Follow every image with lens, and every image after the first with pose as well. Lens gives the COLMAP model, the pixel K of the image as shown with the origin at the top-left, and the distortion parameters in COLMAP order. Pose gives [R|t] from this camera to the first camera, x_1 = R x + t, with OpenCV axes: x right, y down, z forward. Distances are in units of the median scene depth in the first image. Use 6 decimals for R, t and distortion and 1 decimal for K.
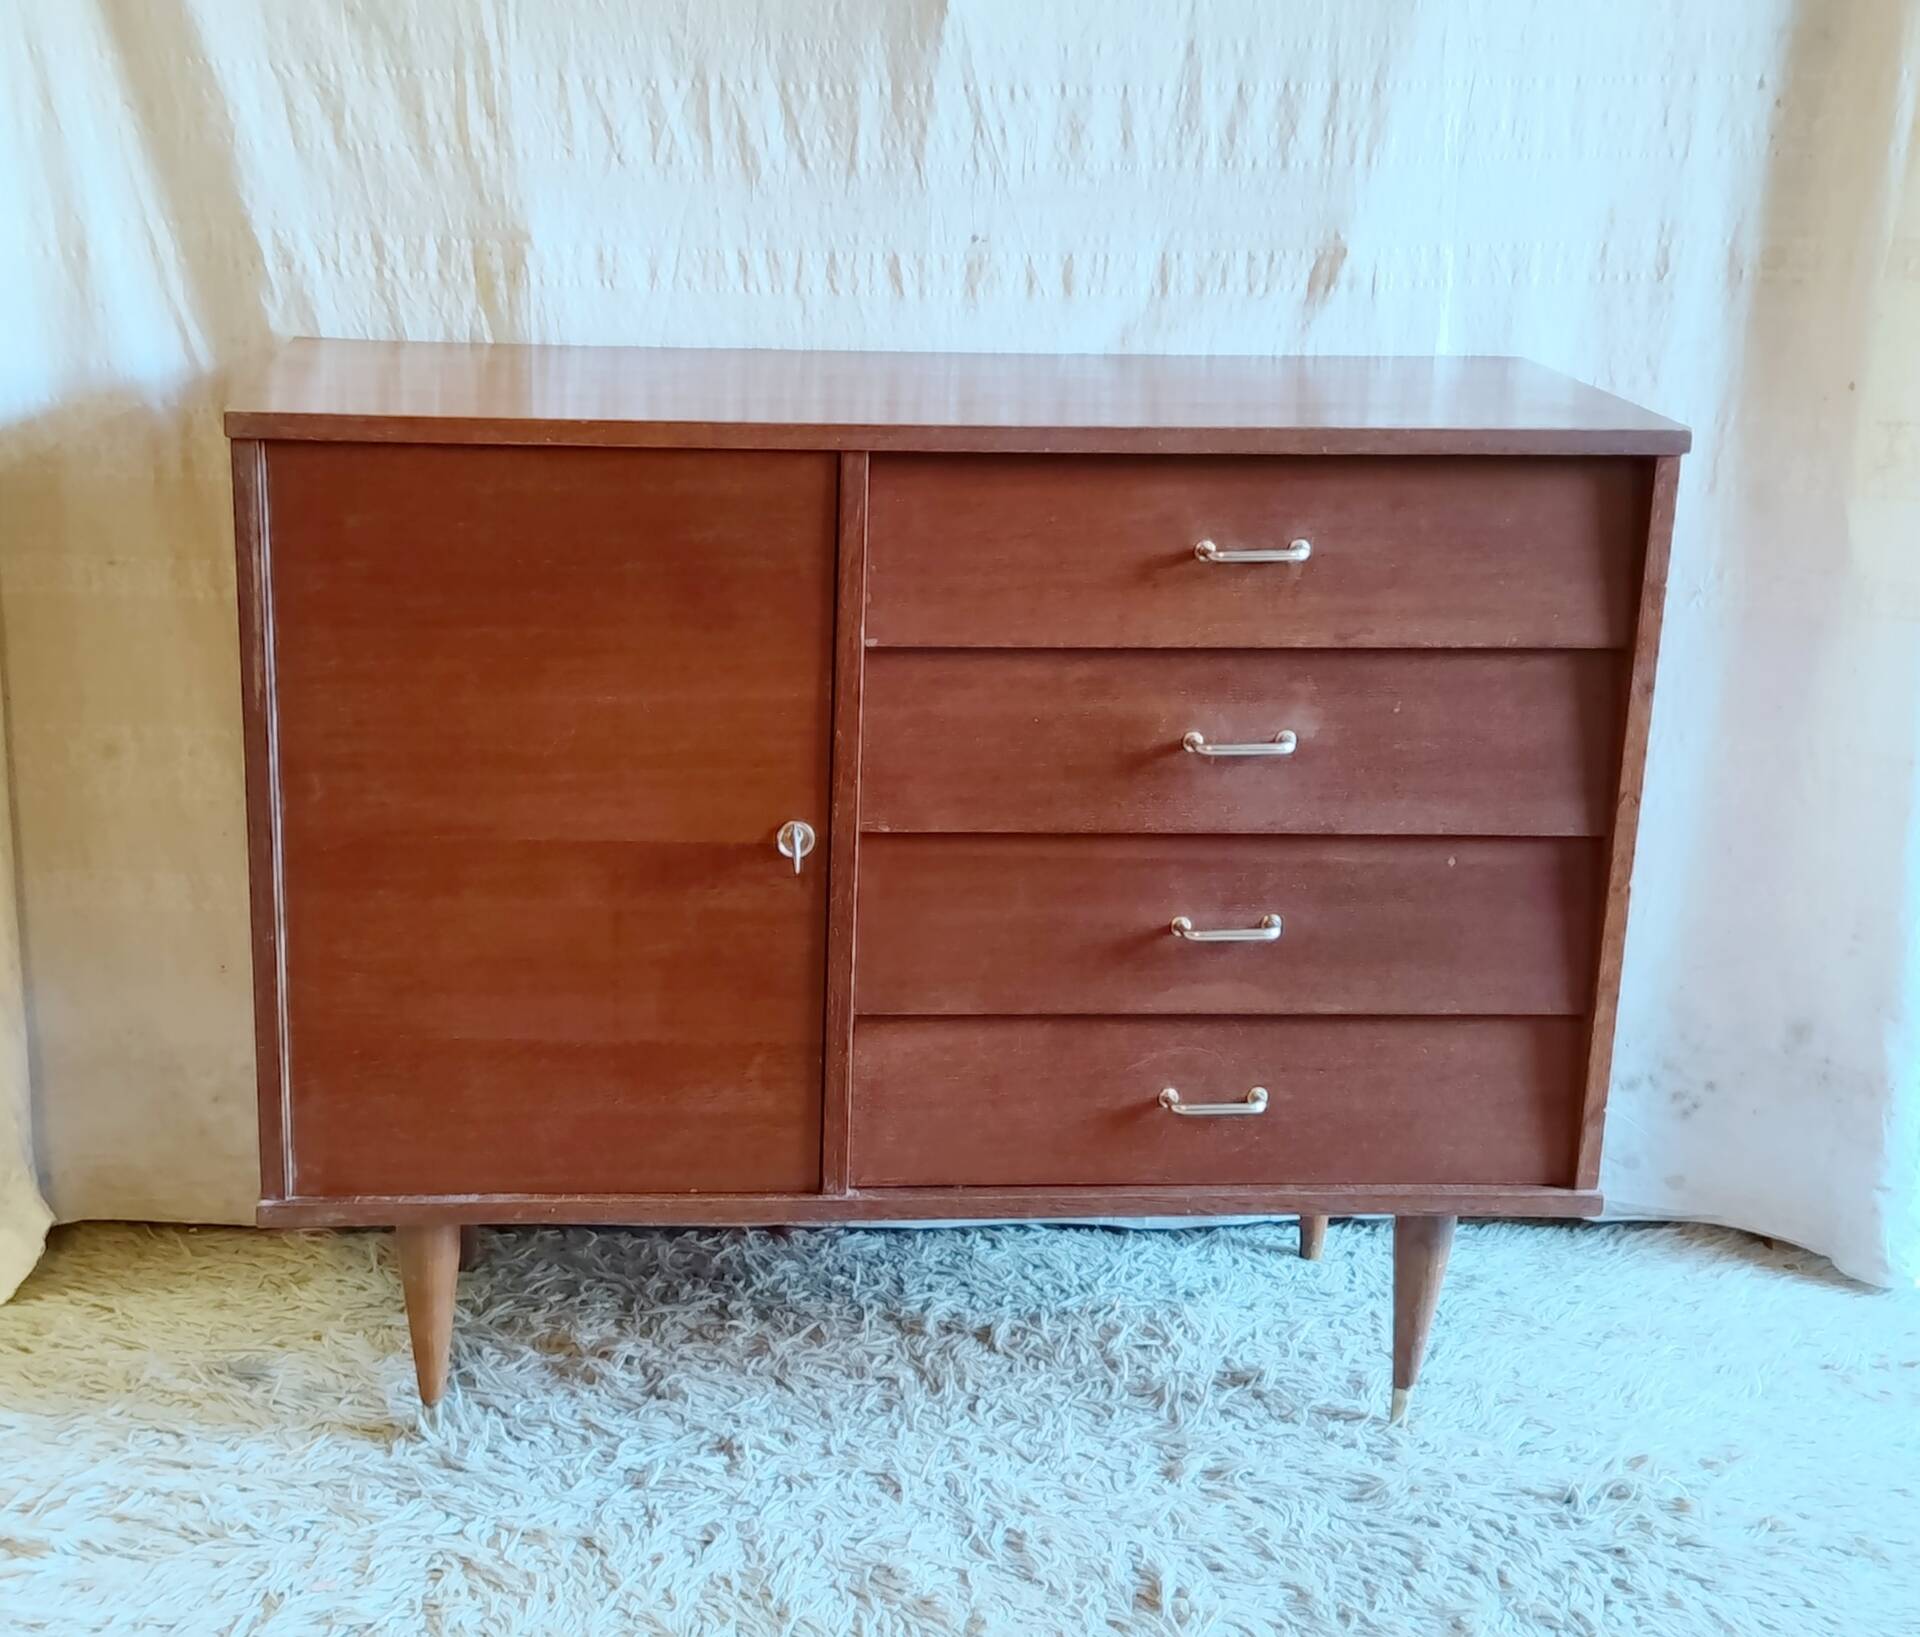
lens RADIAL K [[2726.4, 0, 847.1], [0, 2726.4, 810.5], [0, 0, 1]] dist [0.181066, -0.485498]
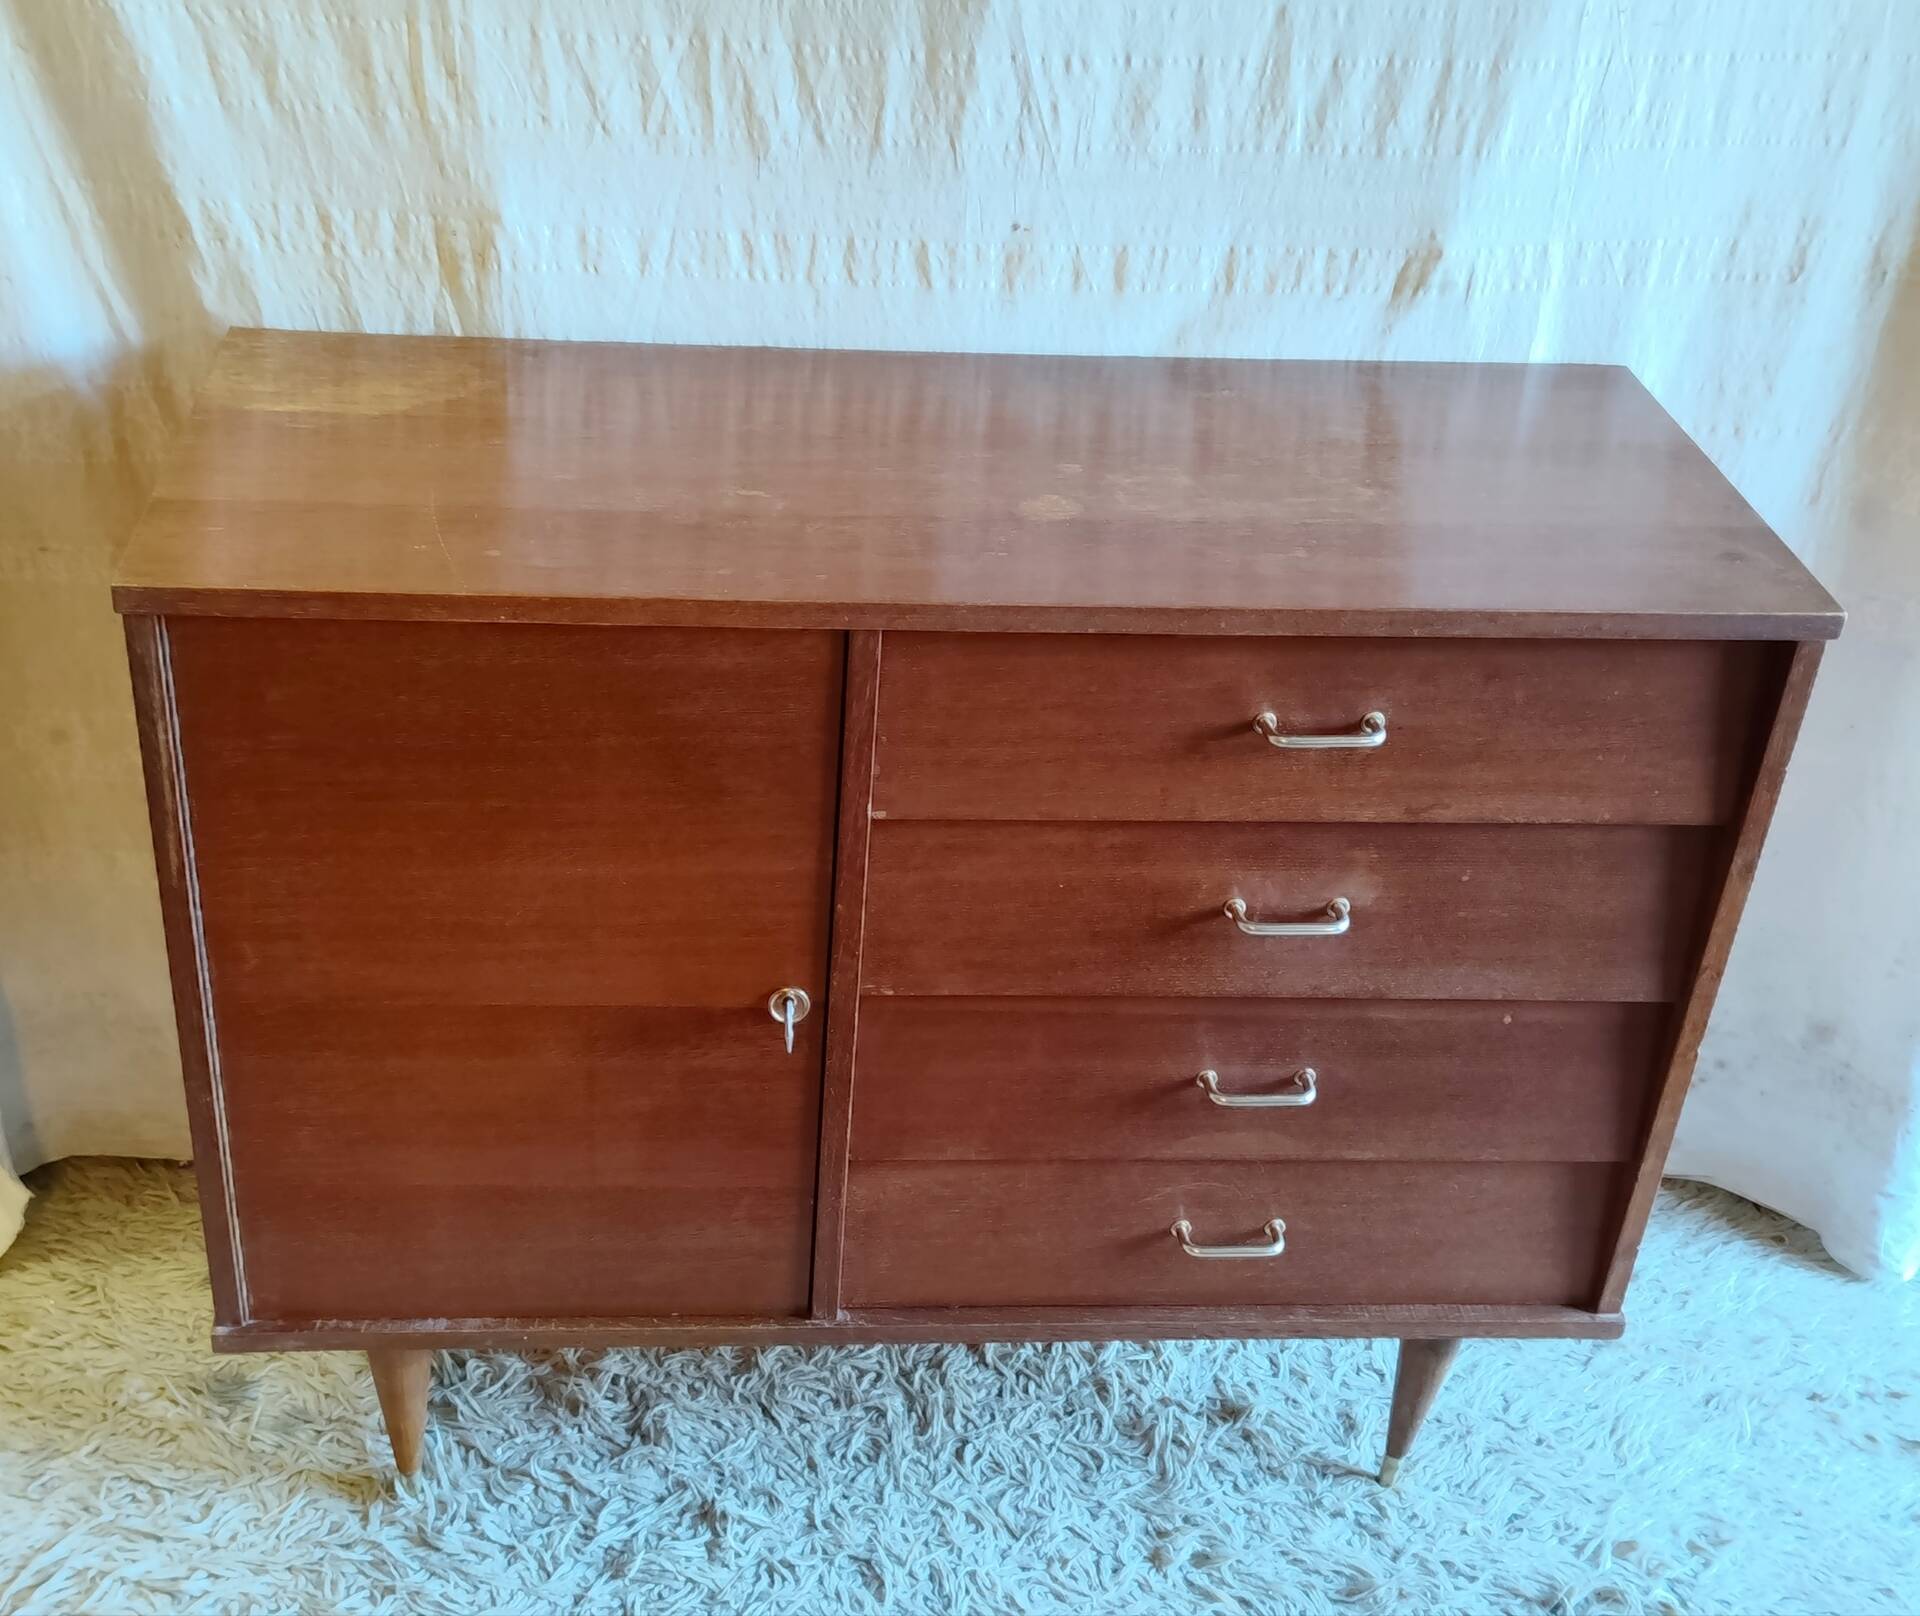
lens RADIAL K [[2306.8, 0, 879.9], [0, 2306.8, 773.3], [0, 0, 1]] dist [0.114512, -0.225797]
pose [[0.999542, 0.028315, 0.010713, 0.000722], [-0.030129, 0.964938, 0.260742, -0.237641], [-0.002955, -0.260945, 0.965349, 0.255065]]
